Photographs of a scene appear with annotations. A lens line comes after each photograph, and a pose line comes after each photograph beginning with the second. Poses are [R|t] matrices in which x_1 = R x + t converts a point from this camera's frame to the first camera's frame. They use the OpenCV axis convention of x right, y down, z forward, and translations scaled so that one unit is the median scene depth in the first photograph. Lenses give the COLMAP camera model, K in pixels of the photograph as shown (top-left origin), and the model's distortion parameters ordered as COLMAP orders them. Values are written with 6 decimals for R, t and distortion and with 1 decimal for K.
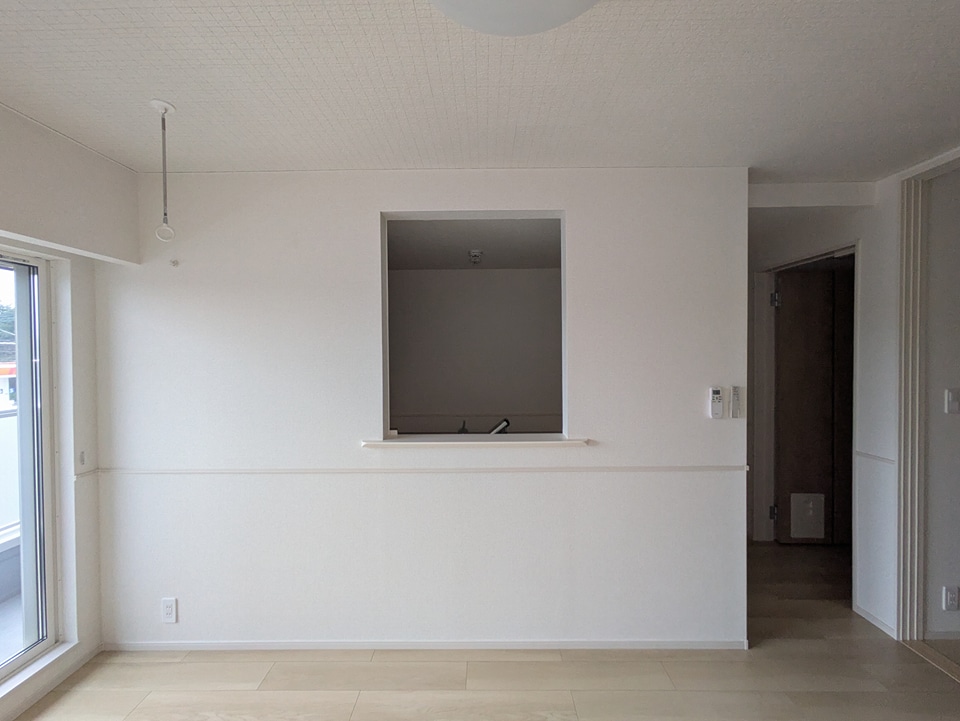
lens RADIAL K [[379.2, 0, 481.2], [0, 379.2, 358.6], [0, 0, 1]] dist [0.001354, 0.000270]
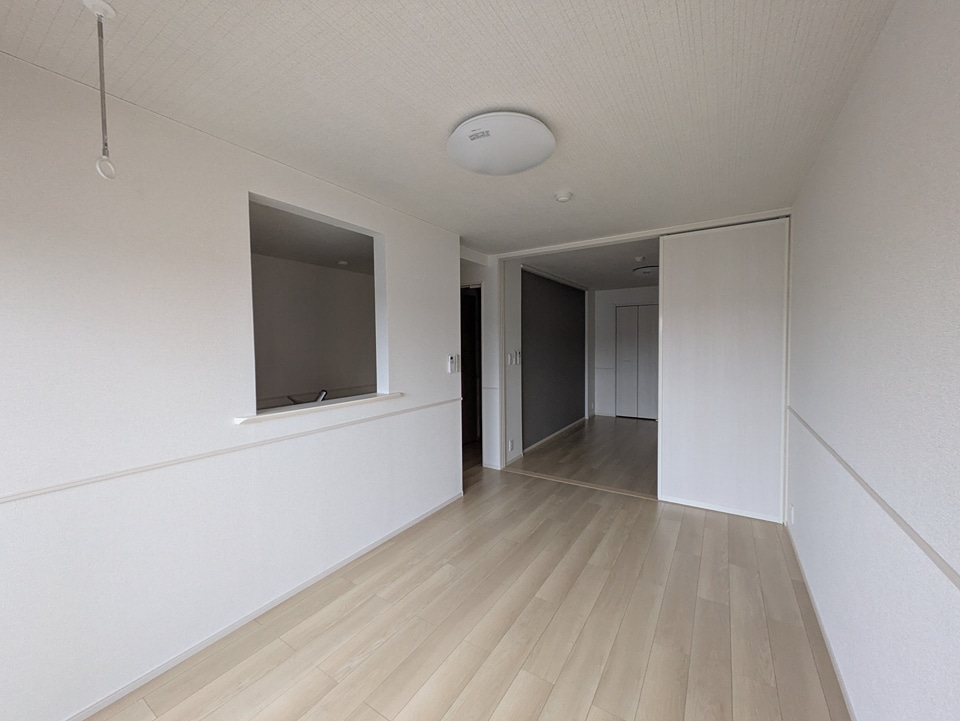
lens RADIAL K [[379.2, 0, 481.2], [0, 379.2, 358.6], [0, 0, 1]] dist [0.001354, 0.000270]
pose [[0.533956, -0.031228, 0.844935, -0.802188], [0.019071, 0.999508, 0.024889, 0.048779], [-0.845297, 0.002824, 0.534289, -0.071341]]
